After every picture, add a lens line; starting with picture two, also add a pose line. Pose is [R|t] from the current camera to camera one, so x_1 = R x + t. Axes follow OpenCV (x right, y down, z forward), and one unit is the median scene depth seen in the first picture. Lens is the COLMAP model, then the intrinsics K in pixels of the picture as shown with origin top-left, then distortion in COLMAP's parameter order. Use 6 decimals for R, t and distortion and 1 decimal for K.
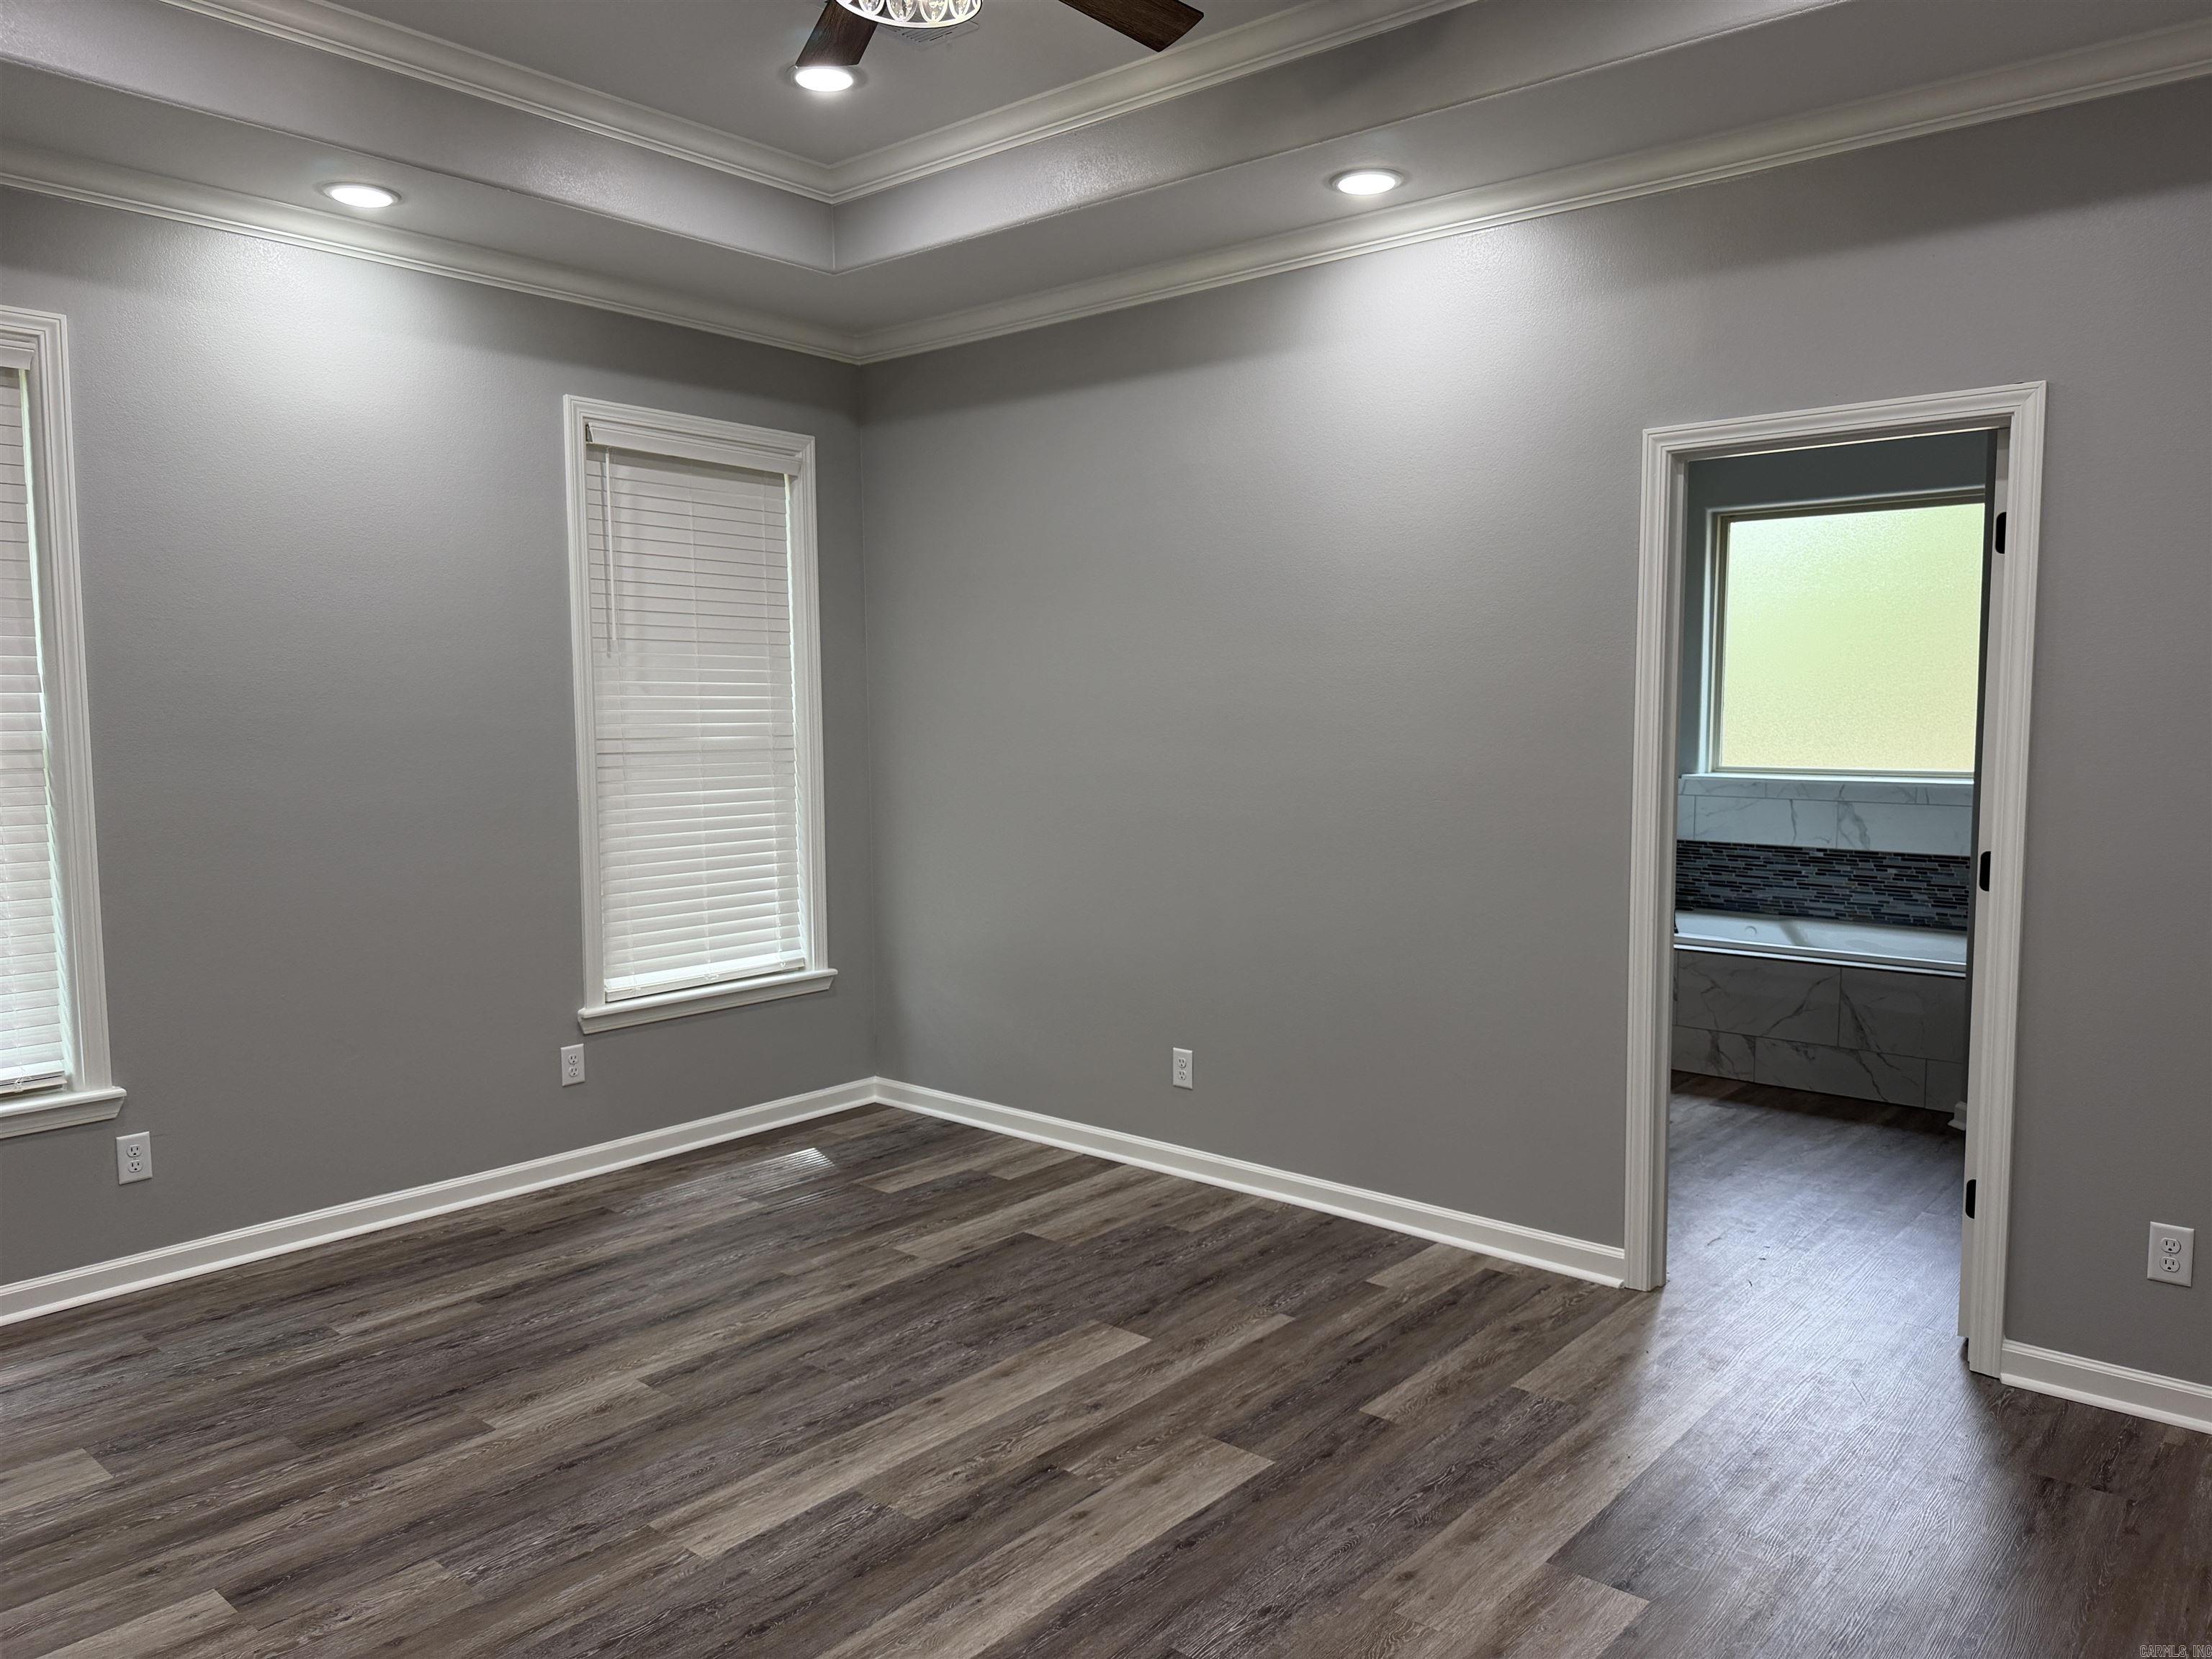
lens RADIAL K [[1566.4, 0, 1112.1], [0, 1566.4, 831.5], [0, 0, 1]] dist [0.038679, 0.001492]
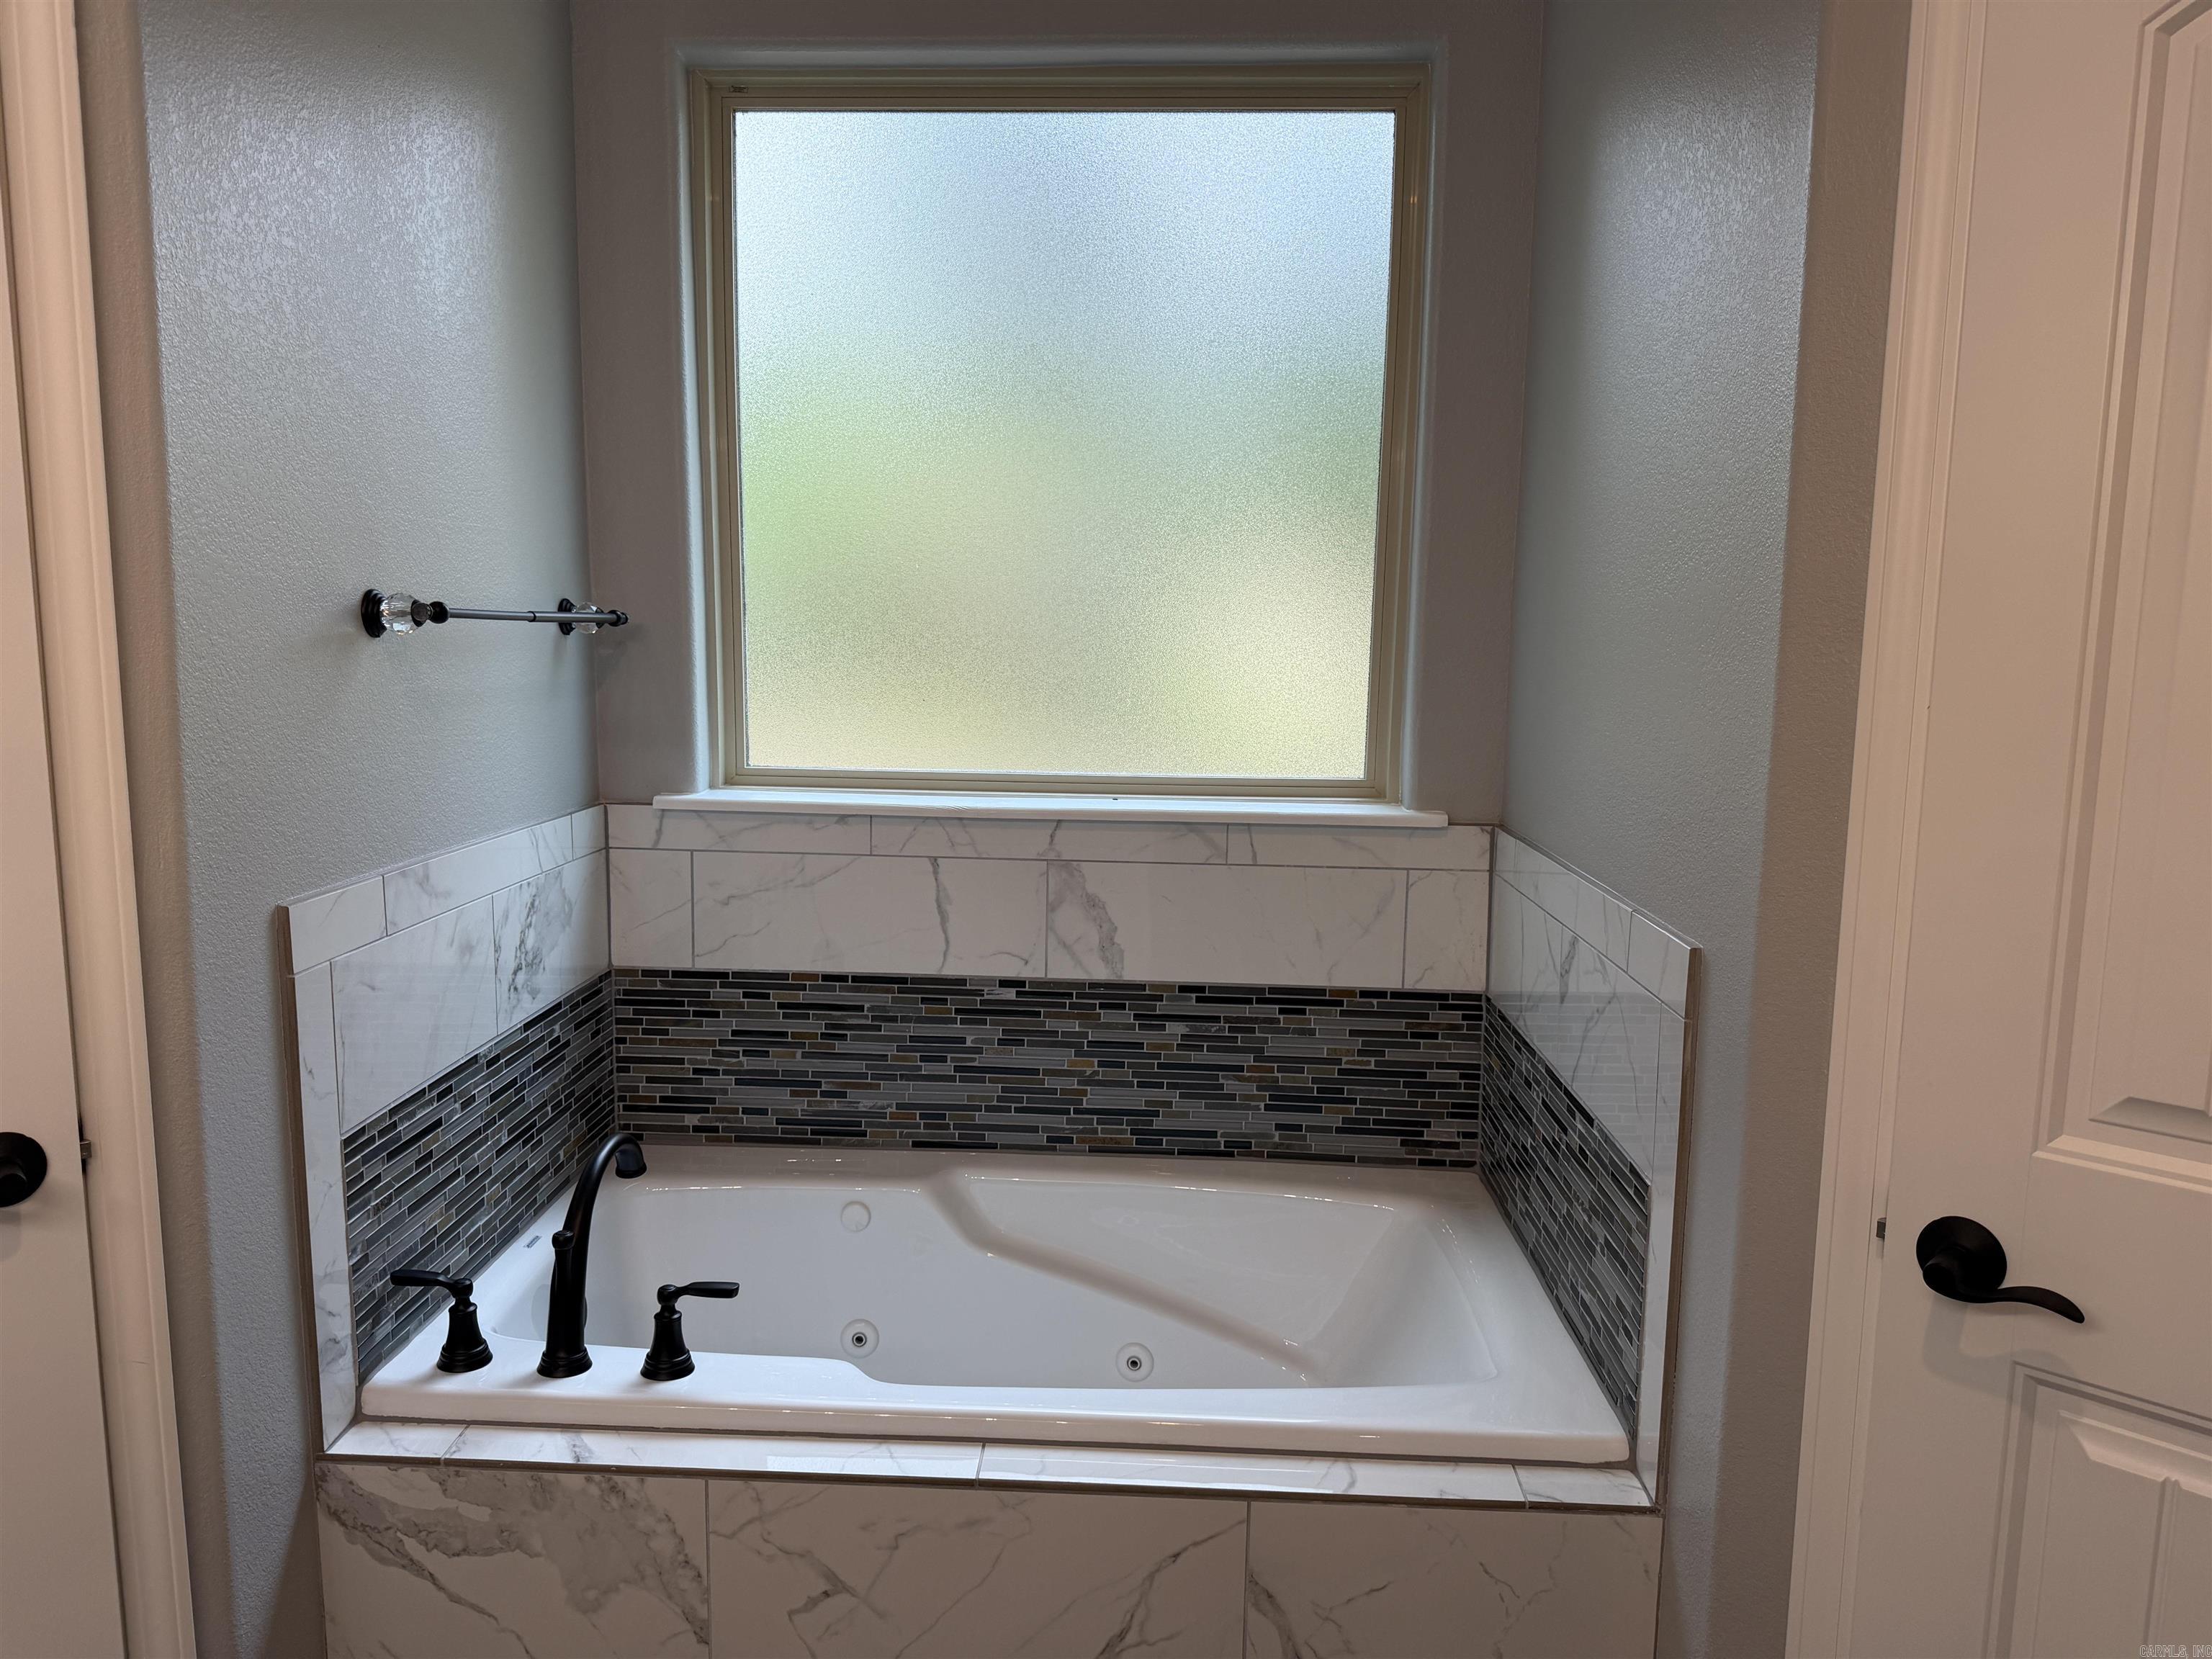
lens RADIAL K [[1566.4, 0, 1109.6], [0, 1566.4, 825.5], [0, 0, 1]] dist [0.038679, 0.001492]
pose [[0.784960, -0.071213, 0.615440, 0.231781], [0.037772, 0.997025, 0.067190, -0.053170], [-0.618393, -0.029495, 0.785315, 0.682239]]
